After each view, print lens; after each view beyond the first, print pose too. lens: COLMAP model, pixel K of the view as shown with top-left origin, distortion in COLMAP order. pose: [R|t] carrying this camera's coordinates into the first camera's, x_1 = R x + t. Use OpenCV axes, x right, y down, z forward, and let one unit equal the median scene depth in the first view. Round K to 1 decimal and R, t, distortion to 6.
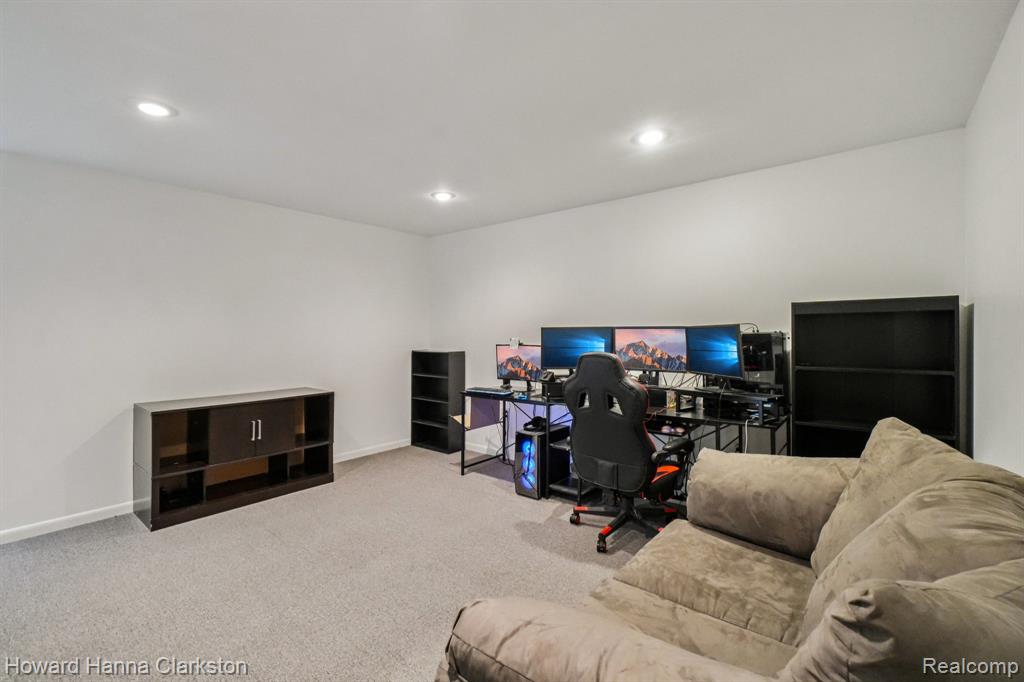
lens RADIAL K [[442.9, 0, 514.9], [0, 442.9, 334.1], [0, 0, 1]] dist [-0.002378, 0.000073]
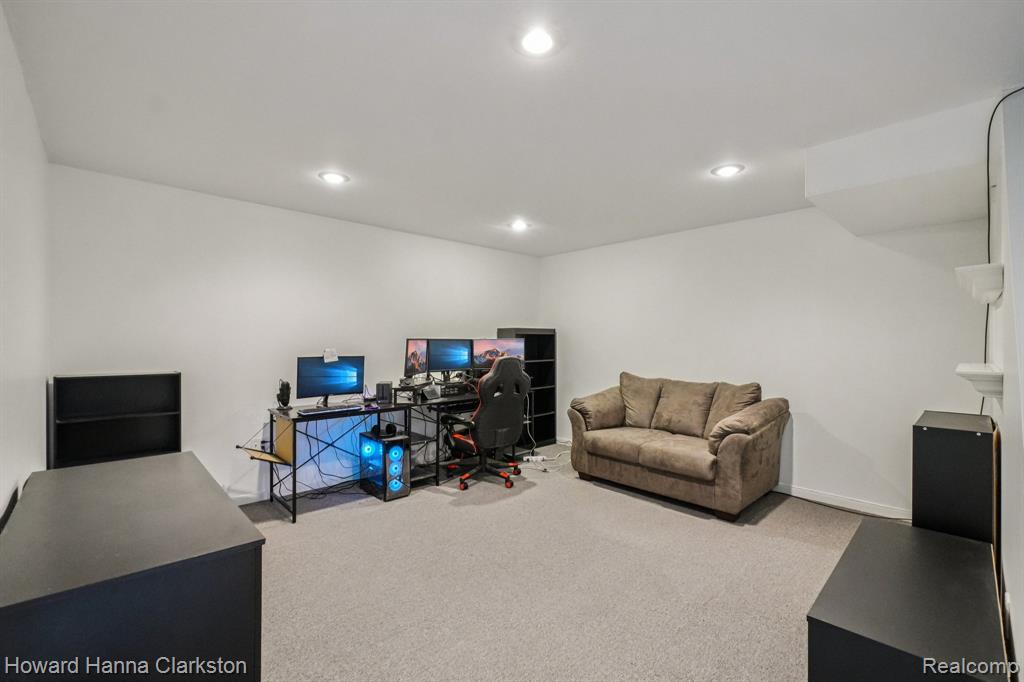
lens RADIAL K [[442.9, 0, 511.8], [0, 442.9, 341.5], [0, 0, 1]] dist [-0.002378, 0.000073]
pose [[0.148447, -0.004448, 0.988910, -1.119876], [0.008074, 0.999962, 0.003286, -0.012803], [-0.988887, 0.007497, 0.148477, 0.651465]]
